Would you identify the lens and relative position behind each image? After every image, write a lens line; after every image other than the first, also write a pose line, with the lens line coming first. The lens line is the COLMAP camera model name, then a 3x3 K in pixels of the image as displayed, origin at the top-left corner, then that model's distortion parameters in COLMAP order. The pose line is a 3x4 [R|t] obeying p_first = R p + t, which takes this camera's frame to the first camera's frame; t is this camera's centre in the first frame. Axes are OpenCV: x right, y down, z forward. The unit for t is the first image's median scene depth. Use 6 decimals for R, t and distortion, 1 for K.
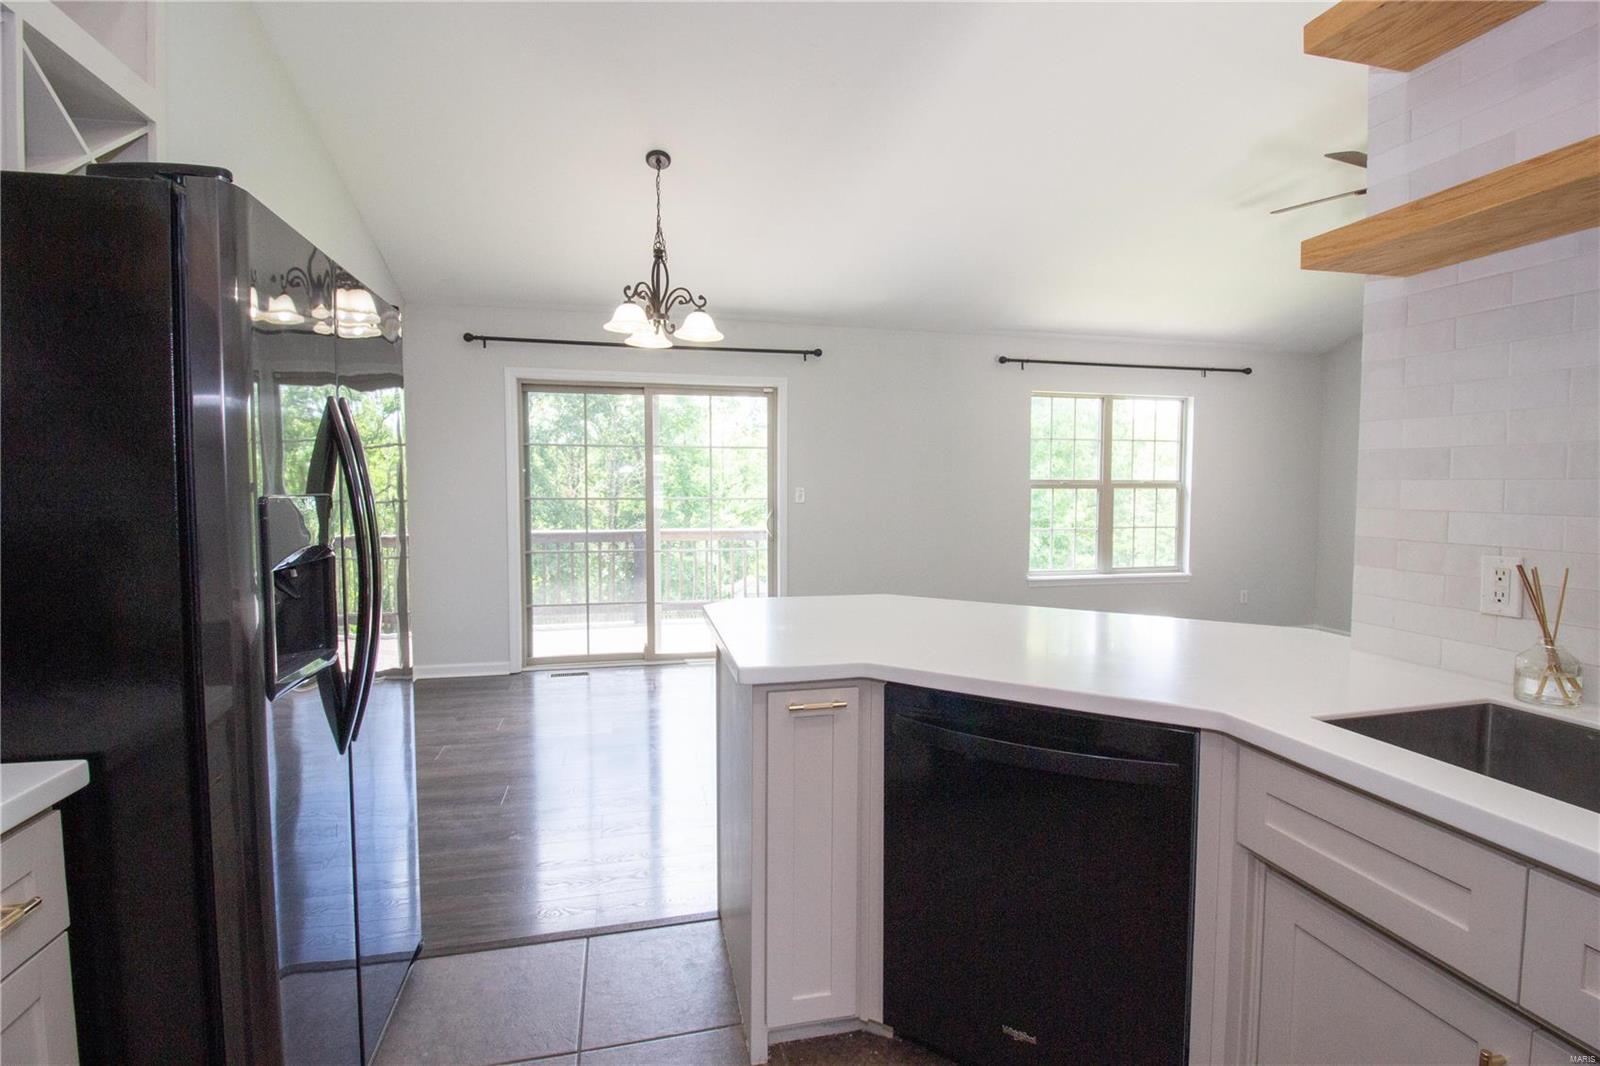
lens RADIAL K [[741.9, 0, 805.4], [0, 741.9, 523.8], [0, 0, 1]] dist [0.004441, -0.016878]
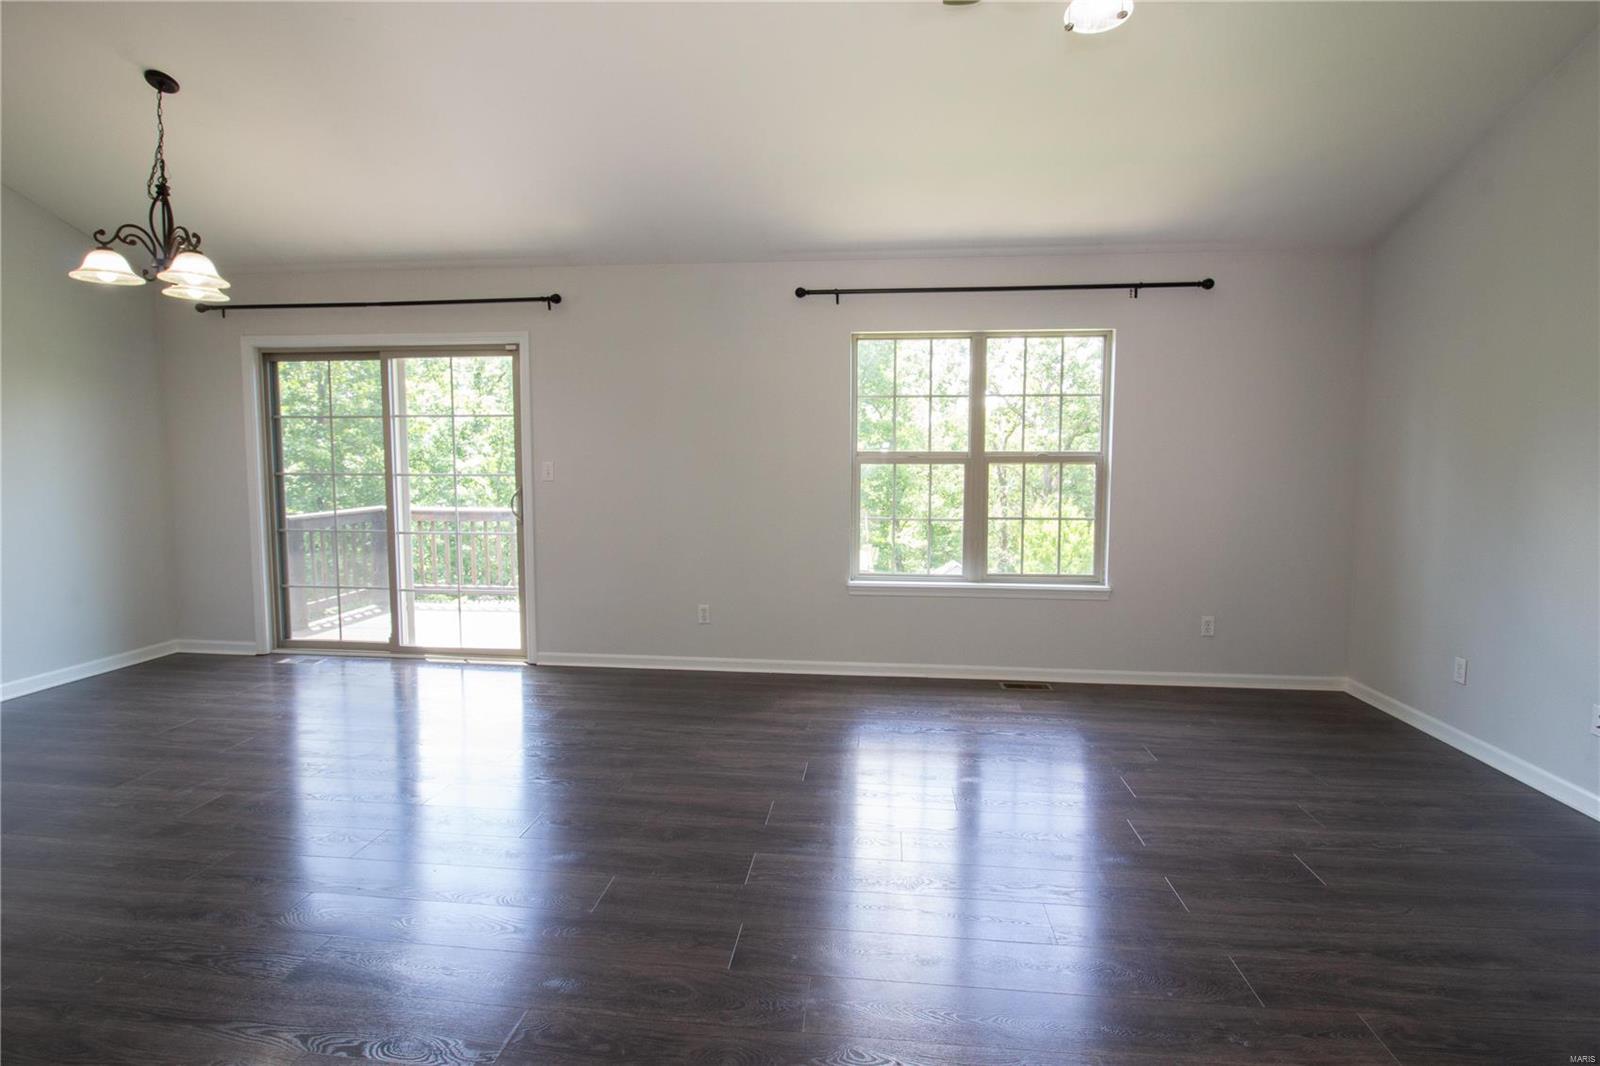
lens RADIAL K [[770.5, 0, 805.9], [0, 770.5, 527.0], [0, 0, 1]] dist [0.005016, -0.017802]
pose [[0.945108, 0.025259, -0.325780, 0.519434], [-0.016840, 0.999448, 0.028639, -0.004729], [0.326324, -0.021581, 0.945012, 0.249933]]
